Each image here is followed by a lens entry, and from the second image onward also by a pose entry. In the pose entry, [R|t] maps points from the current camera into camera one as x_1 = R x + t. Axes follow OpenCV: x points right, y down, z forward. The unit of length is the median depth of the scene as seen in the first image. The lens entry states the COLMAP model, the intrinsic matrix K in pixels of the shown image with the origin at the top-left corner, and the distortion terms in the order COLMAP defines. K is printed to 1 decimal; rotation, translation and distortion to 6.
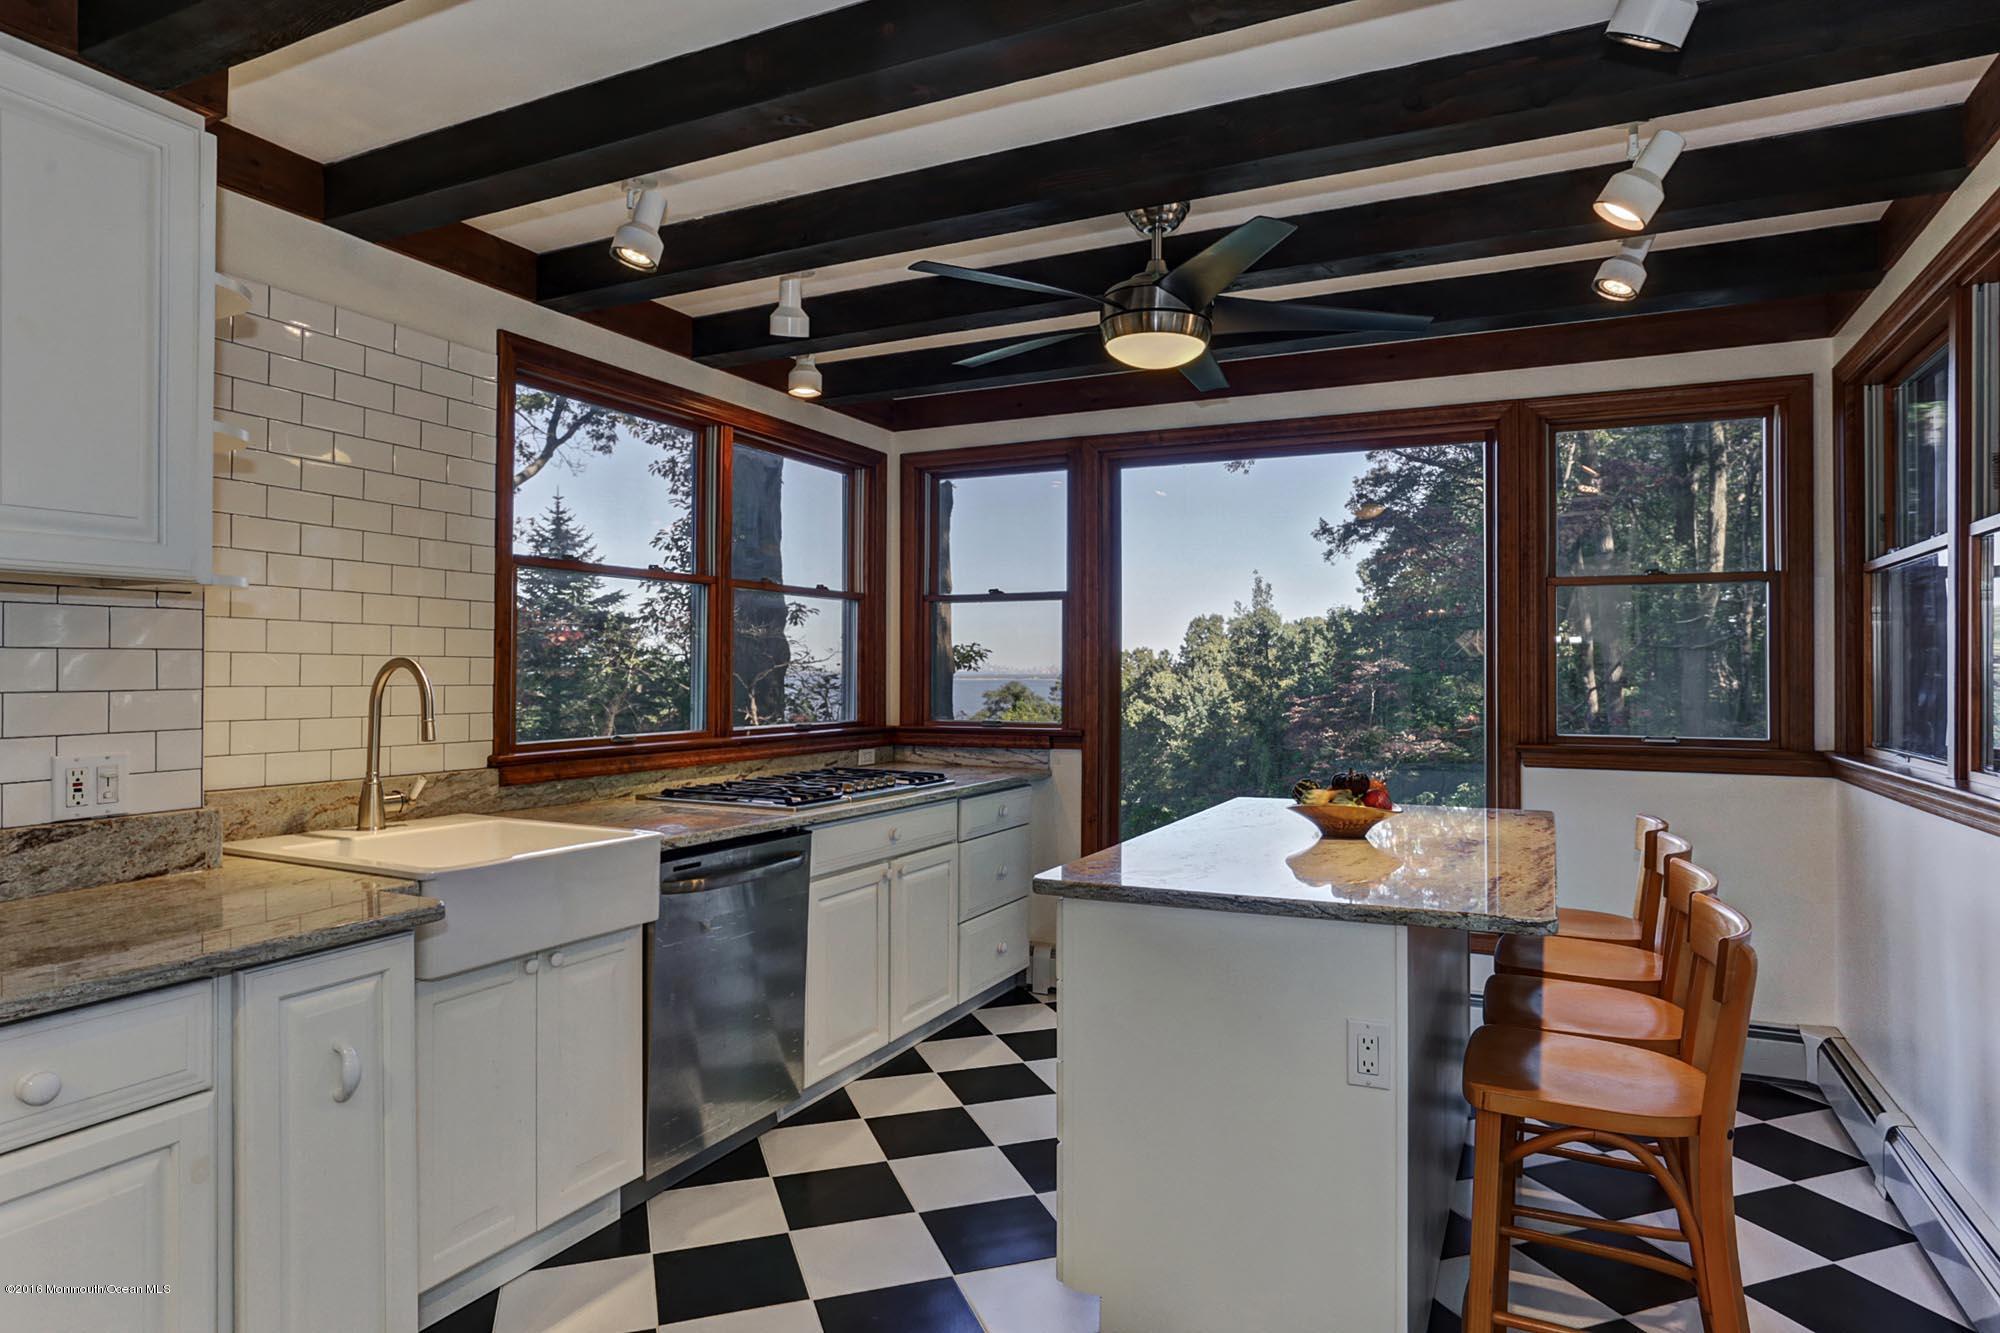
lens RADIAL K [[1118.4, 0, 979.1], [0, 1118.4, 659.6], [0, 0, 1]] dist [-0.030652, 0.011674]
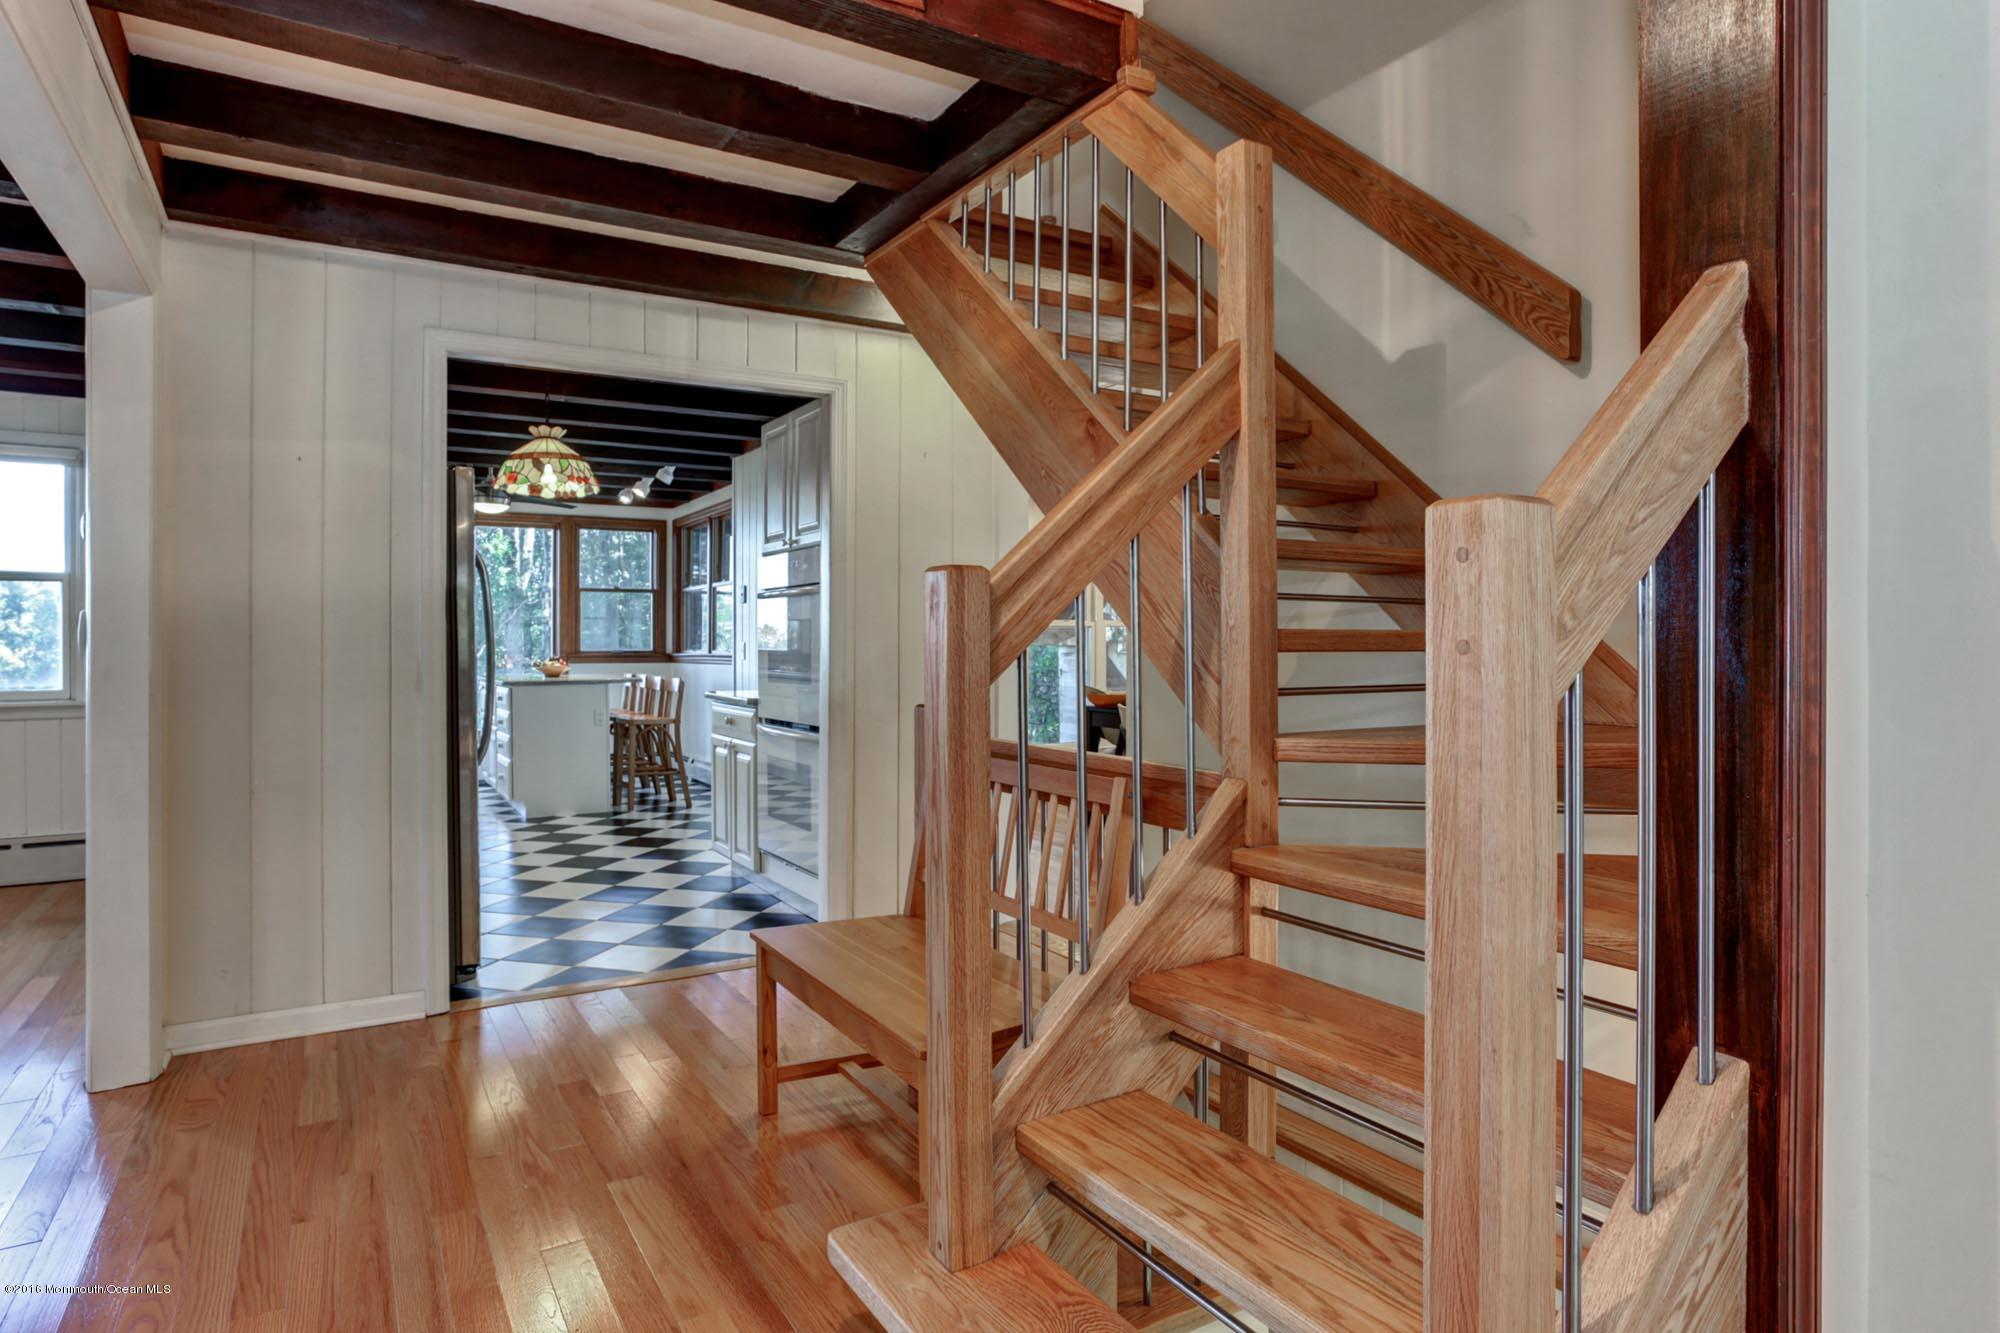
lens RADIAL K [[1118.4, 0, 994.5], [0, 1118.4, 656.0], [0, 0, 1]] dist [-0.030652, 0.011674]
pose [[0.536420, -0.014271, 0.843830, -1.412175], [-0.005936, 0.999768, 0.020681, 0.028064], [-0.843930, -0.016103, 0.536212, -1.457876]]
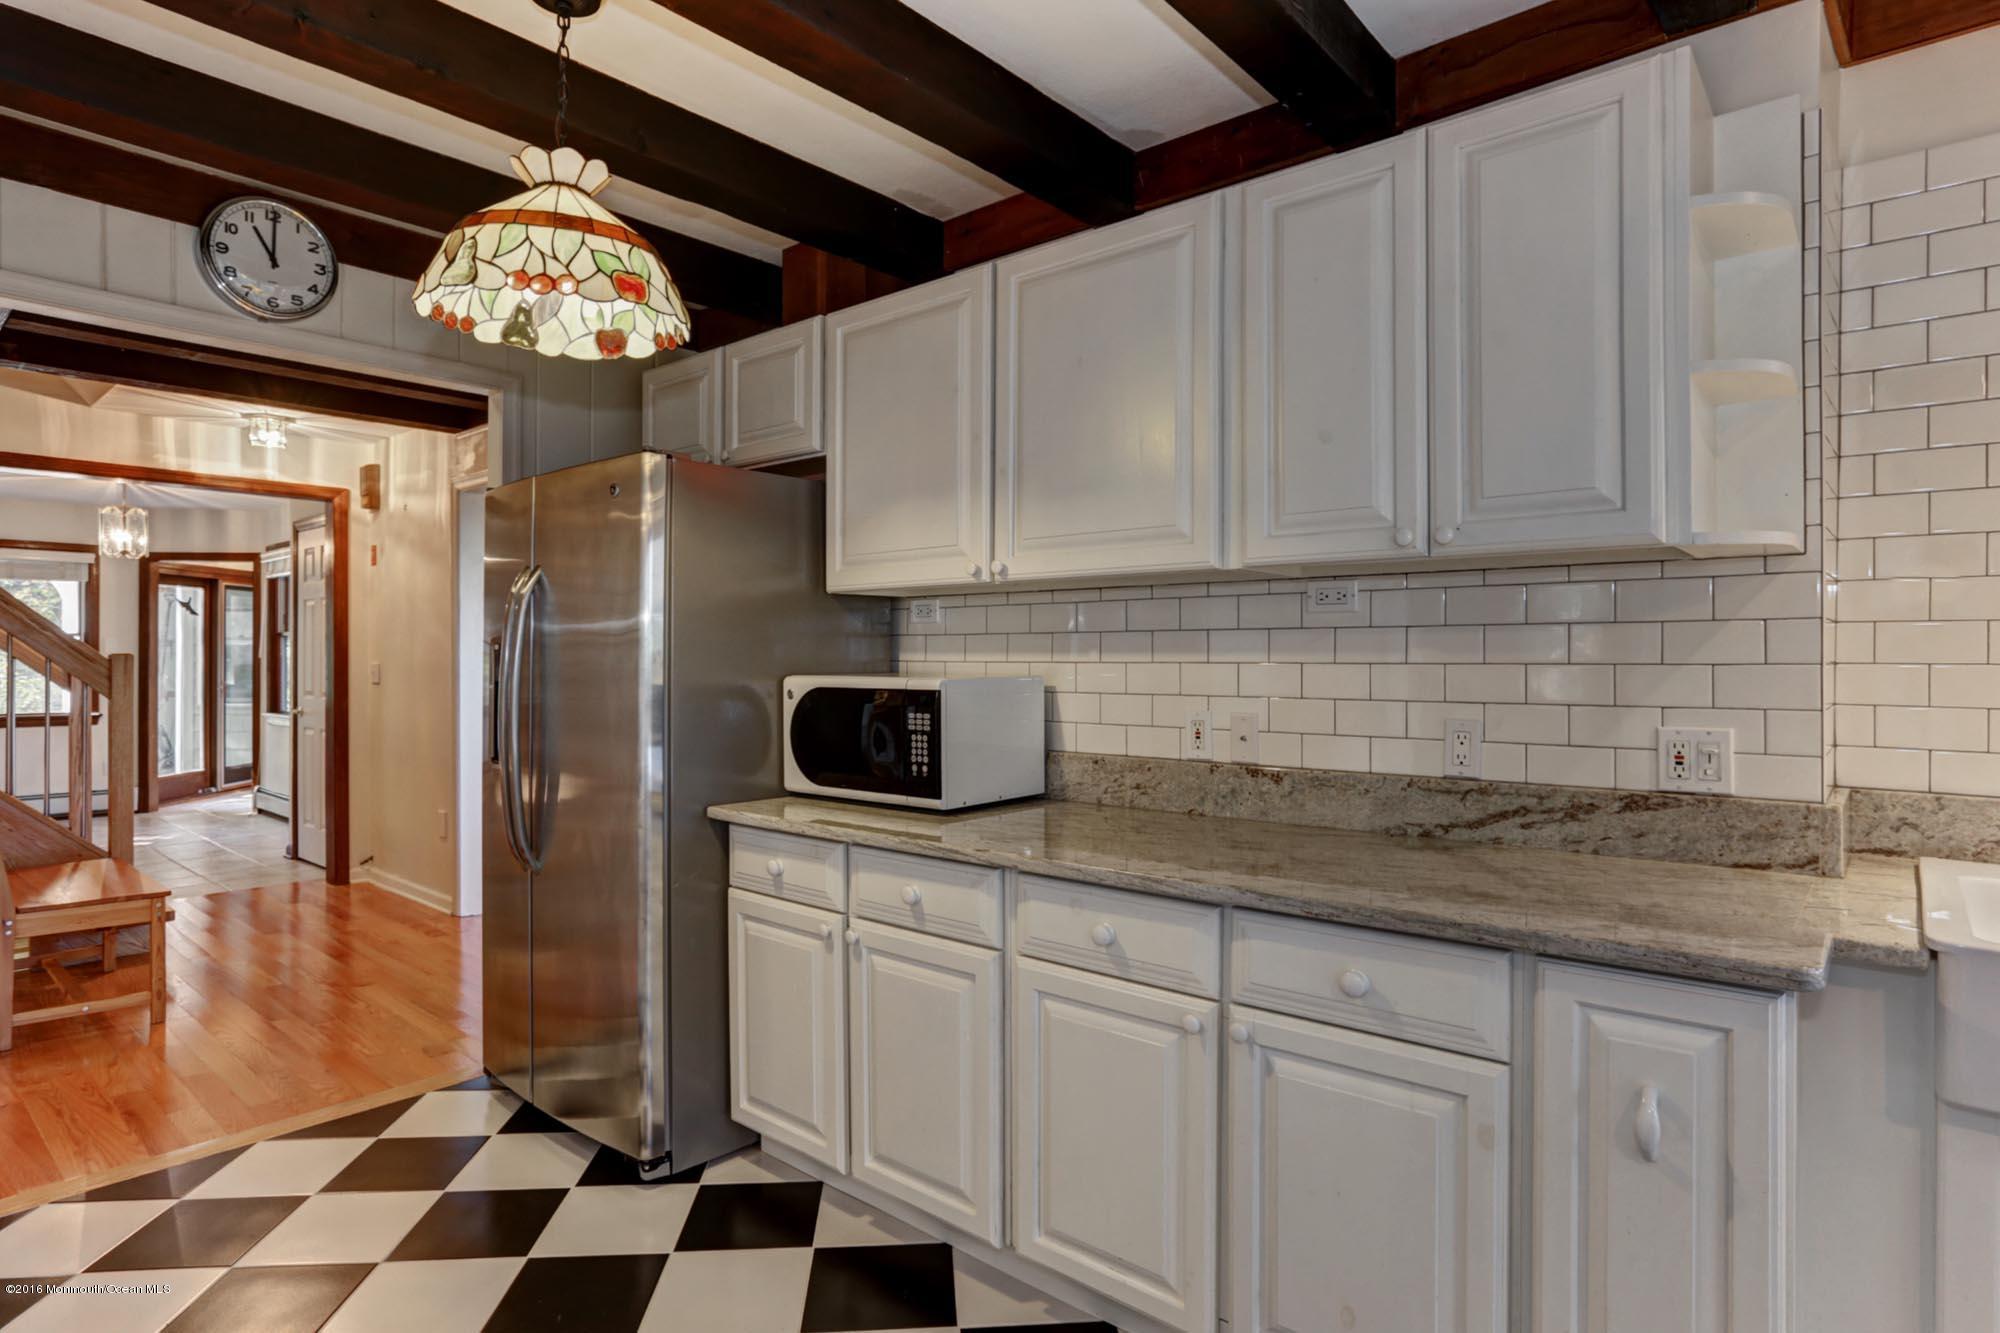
lens RADIAL K [[1055.4, 0, 1020.6], [0, 1055.4, 663.6], [0, 0, 1]] dist [-0.003291, 0.000510]
pose [[-0.226536, 0.001359, -0.974002, 0.154077], [0.008620, 0.999963, -0.000610, 0.014109], [0.973965, -0.008534, -0.226539, 0.386295]]
